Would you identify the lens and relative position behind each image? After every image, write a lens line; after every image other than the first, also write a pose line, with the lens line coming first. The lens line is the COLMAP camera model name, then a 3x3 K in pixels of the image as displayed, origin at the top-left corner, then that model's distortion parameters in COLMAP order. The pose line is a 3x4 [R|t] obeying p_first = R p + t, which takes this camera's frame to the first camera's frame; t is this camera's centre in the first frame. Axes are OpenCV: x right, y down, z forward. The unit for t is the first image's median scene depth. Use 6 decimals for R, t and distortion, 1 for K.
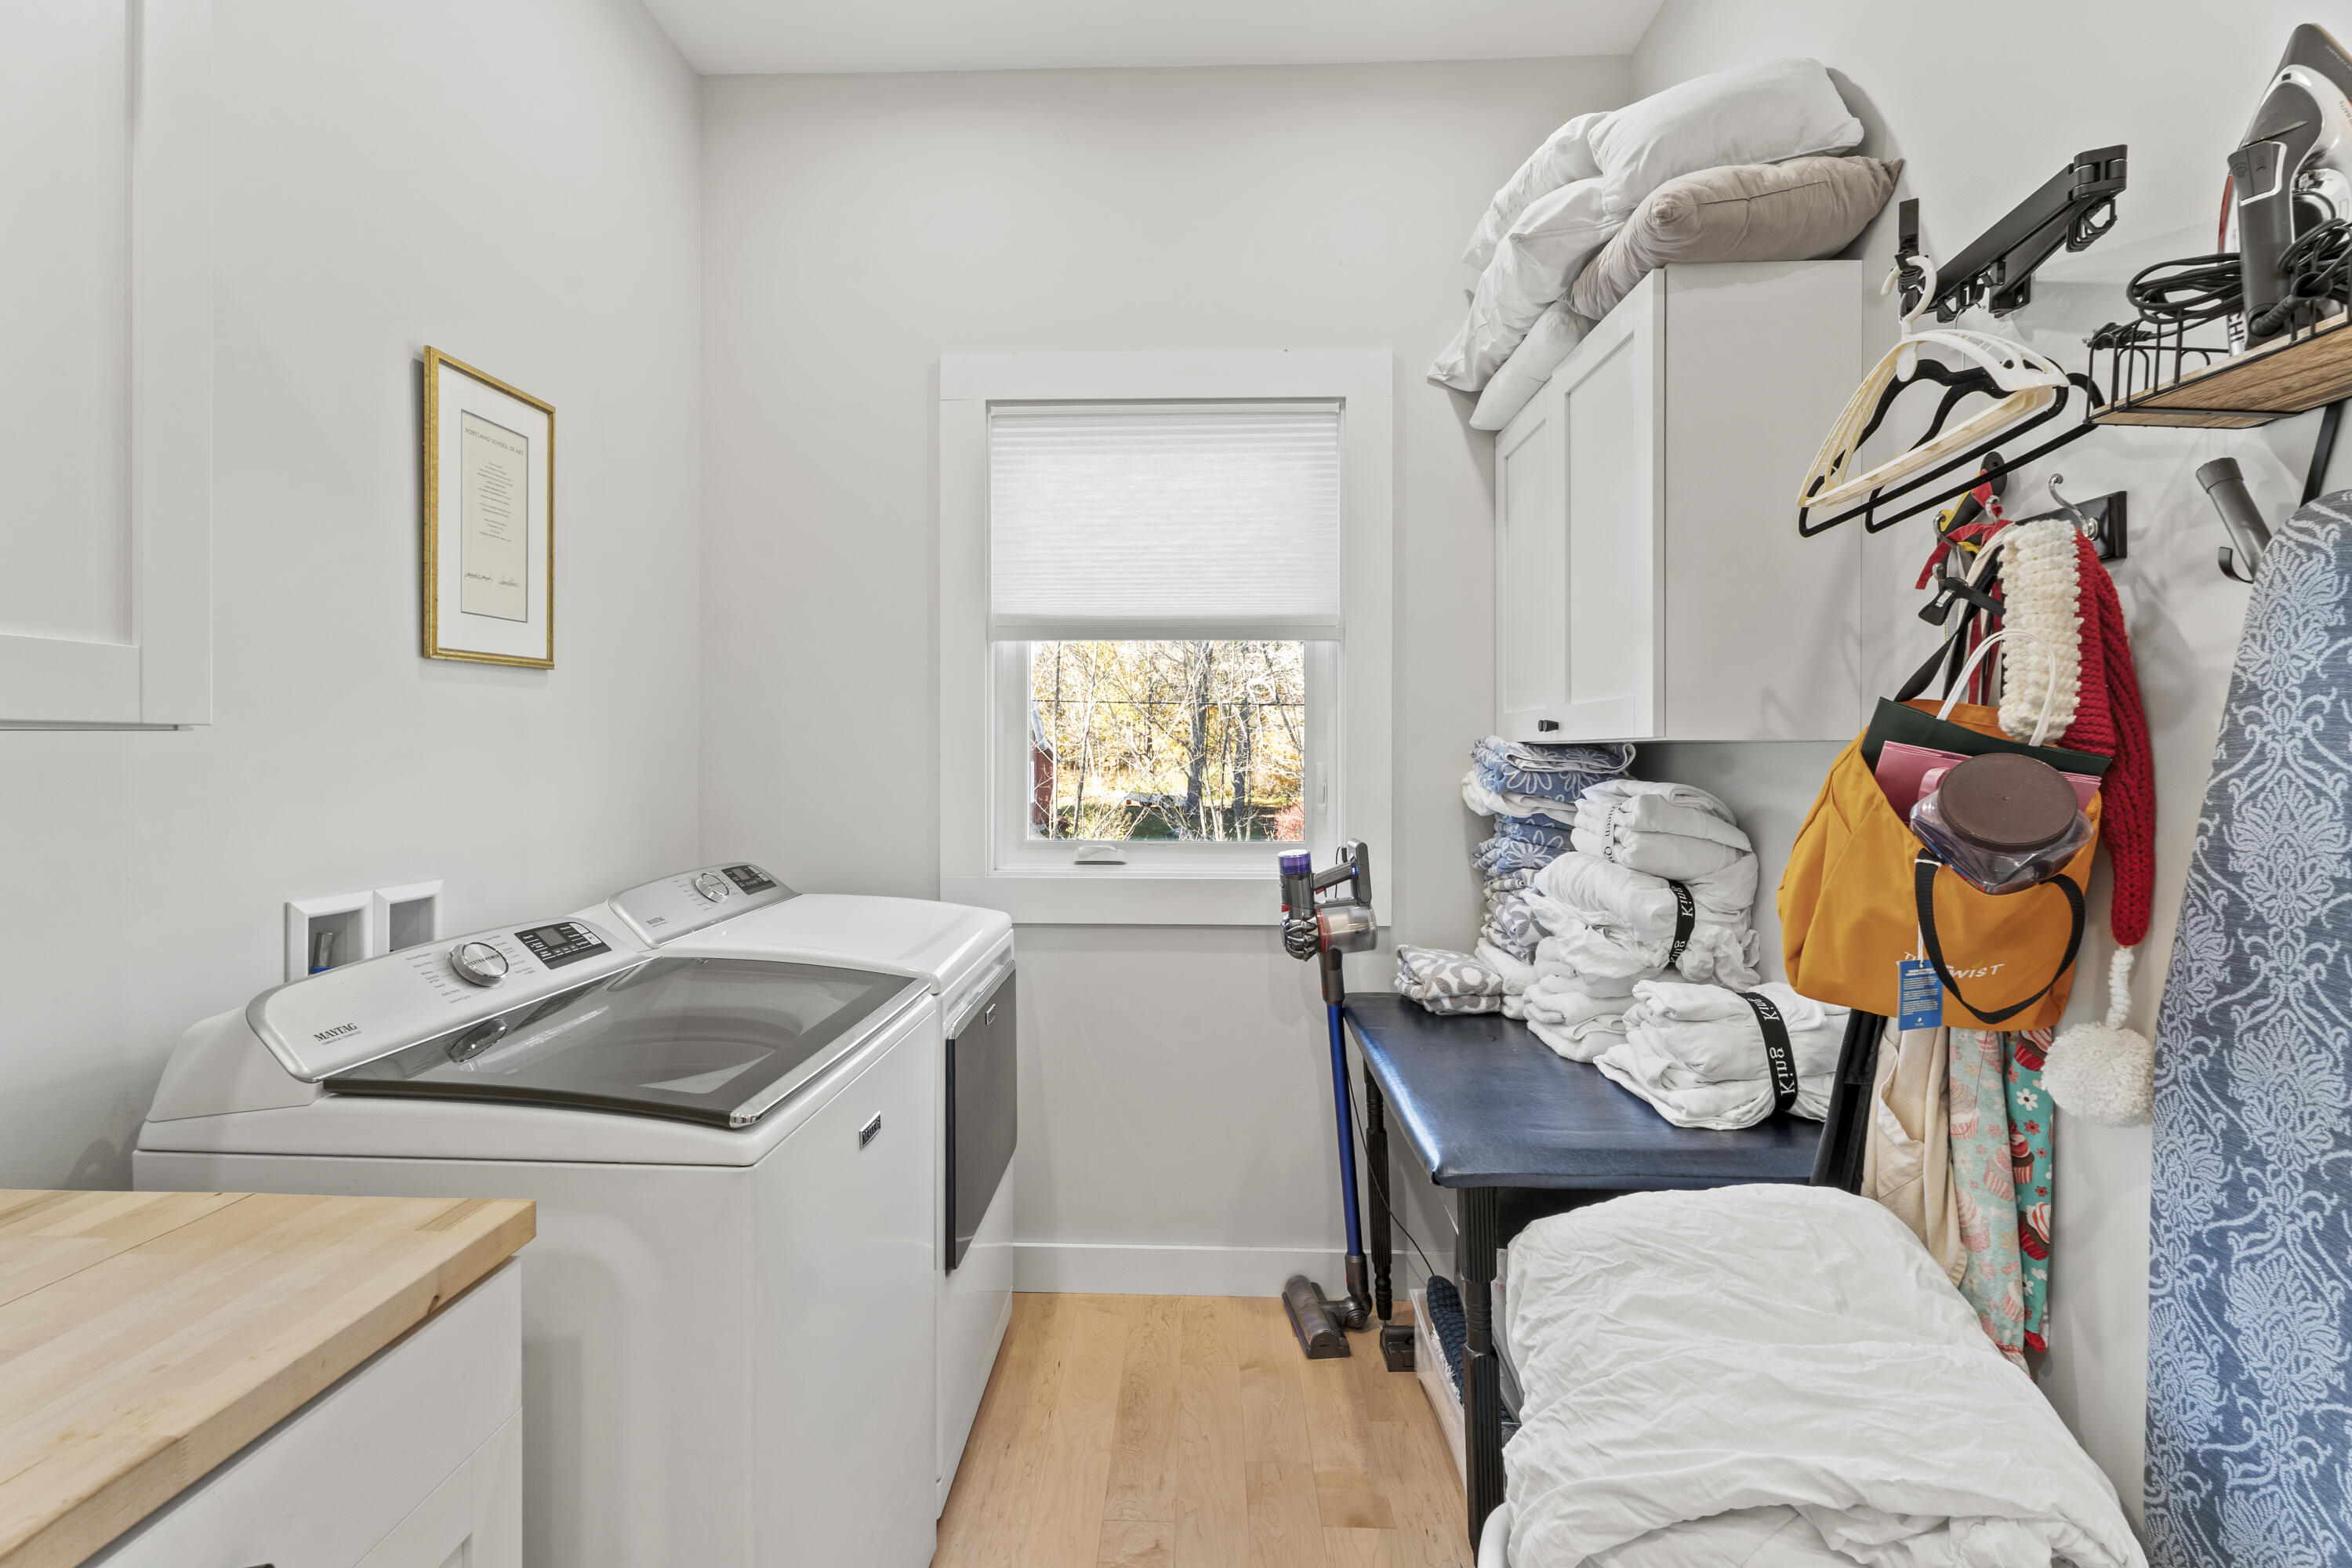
lens RADIAL K [[1065.6, 0, 1164.8], [0, 1065.6, 754.9], [0, 0, 1]] dist [0.002820, -0.000882]
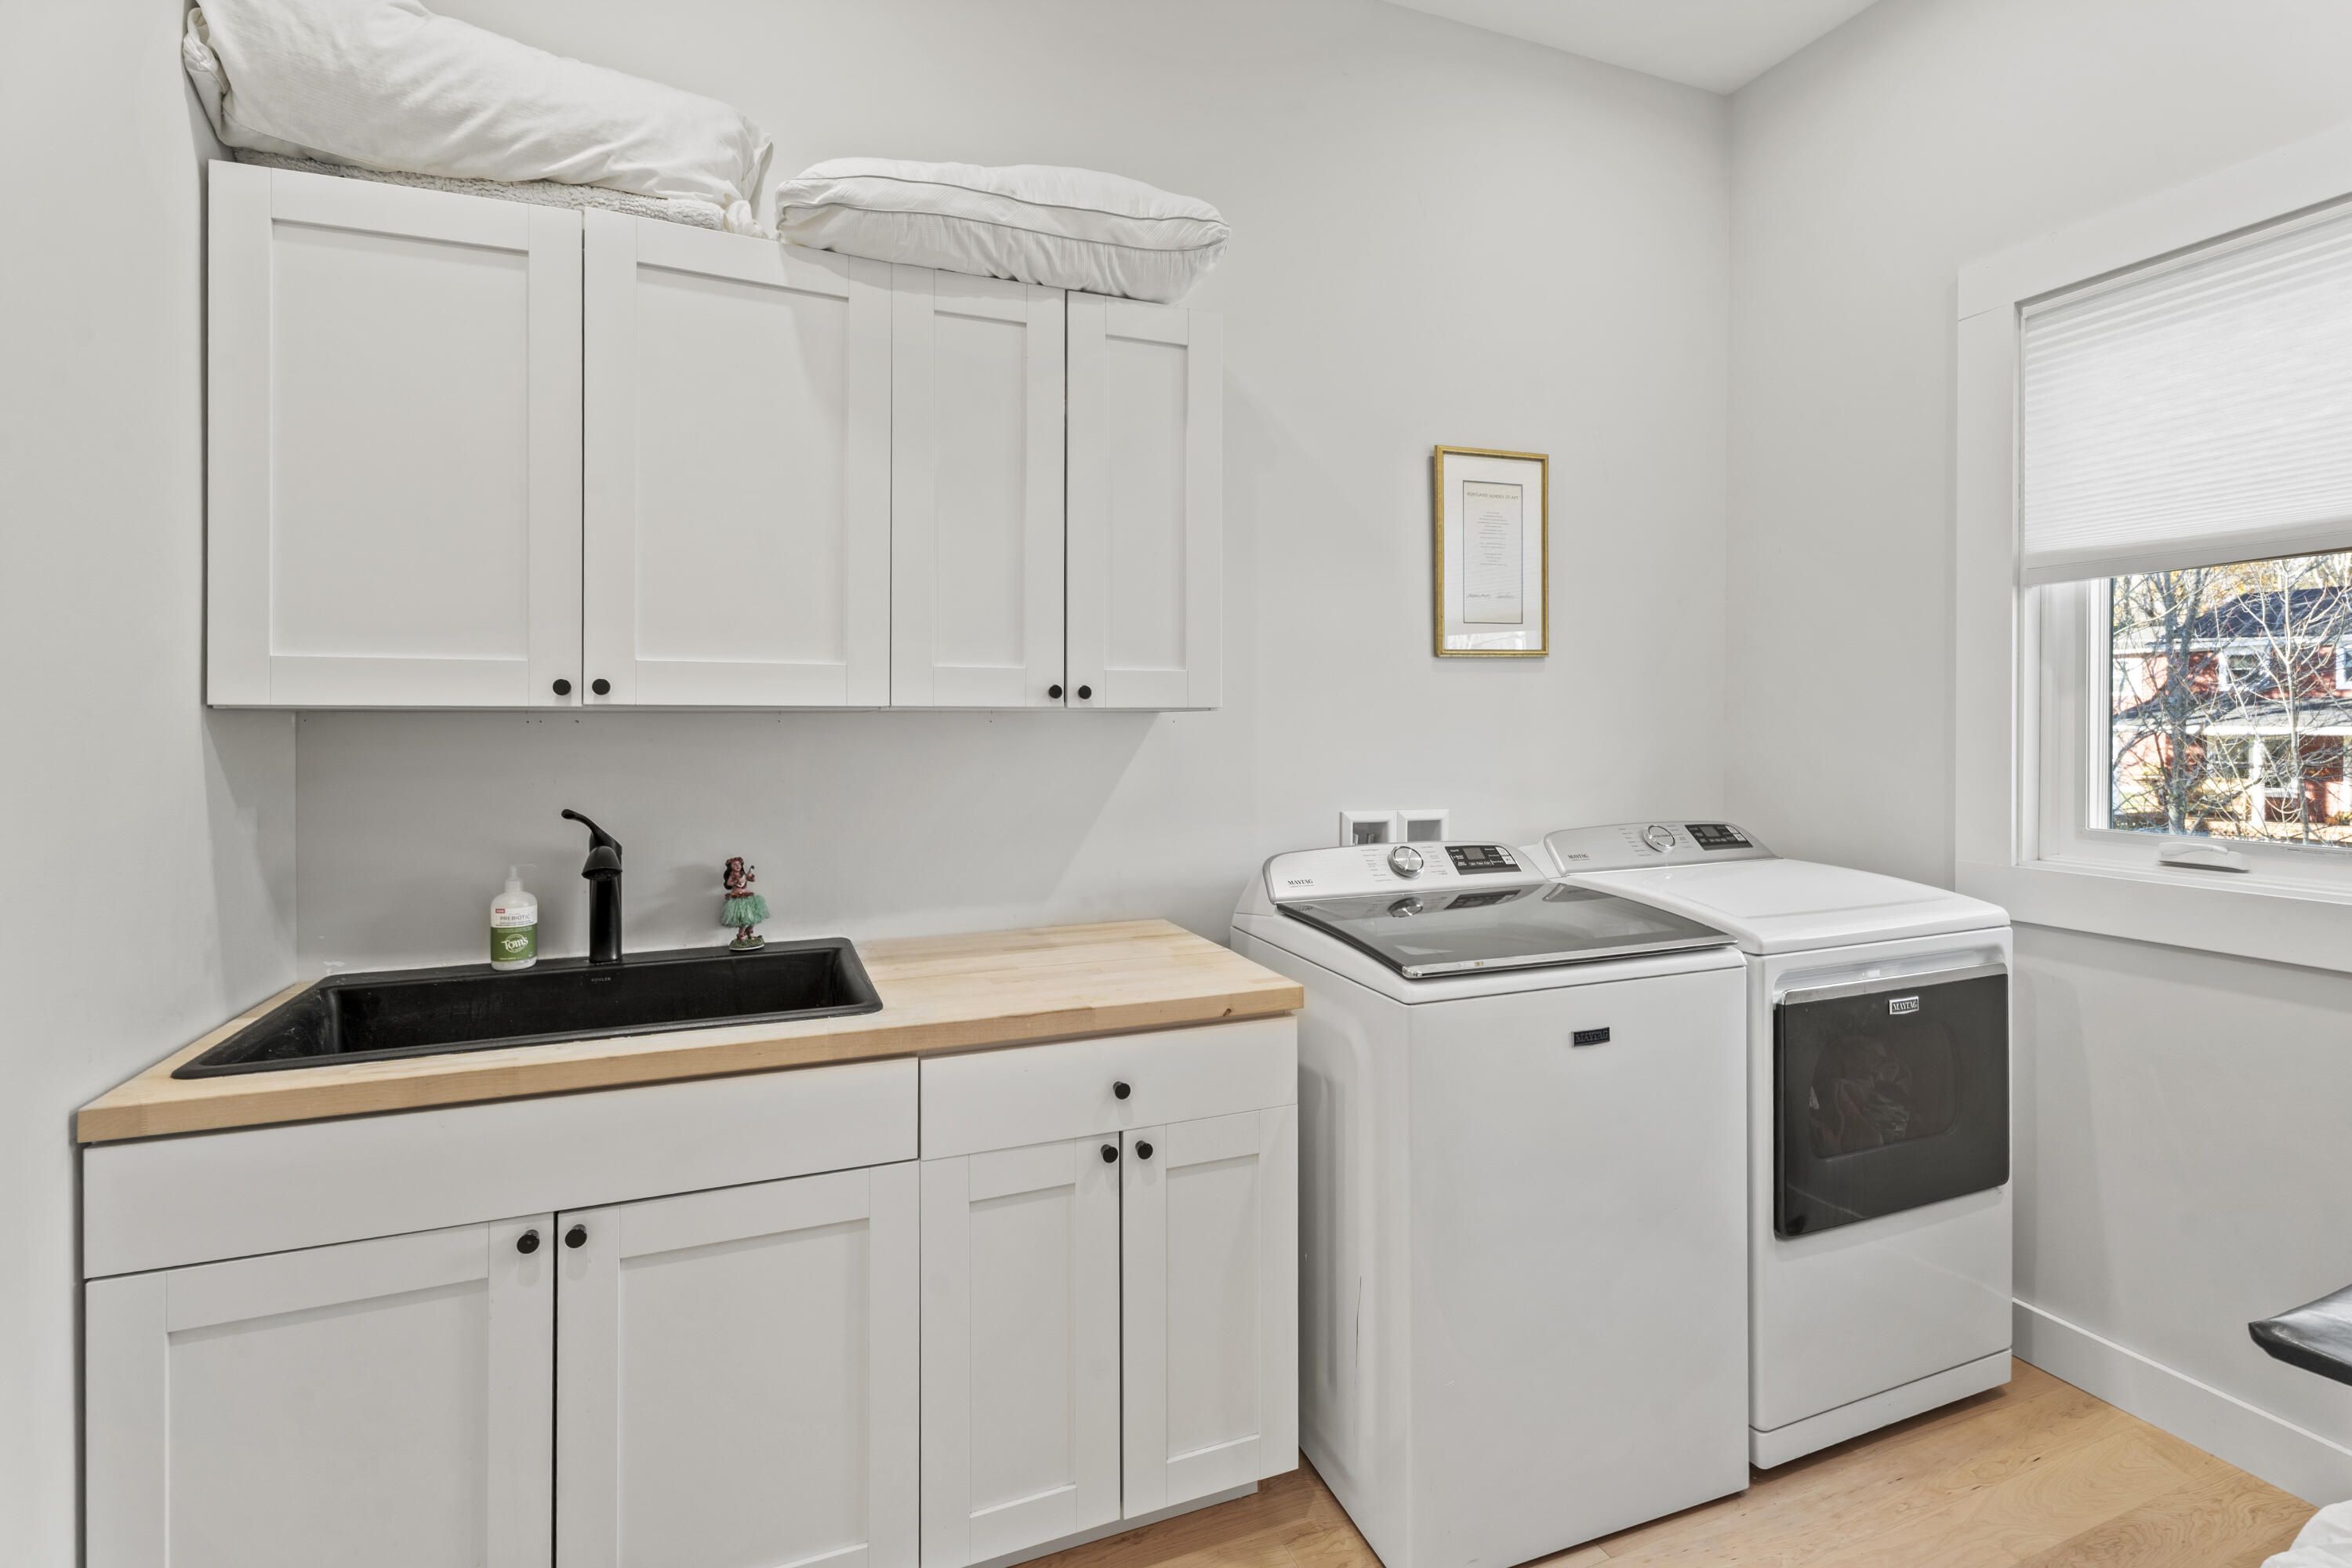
lens RADIAL K [[1104.6, 0, 1226.7], [0, 1104.6, 730.0], [0, 0, 1]] dist [0.023812, -0.000325]
pose [[0.435672, 0.004436, -0.900095, 0.508225], [0.001233, 0.999984, 0.005525, 0.000610], [0.900105, -0.003517, 0.435659, 0.067505]]
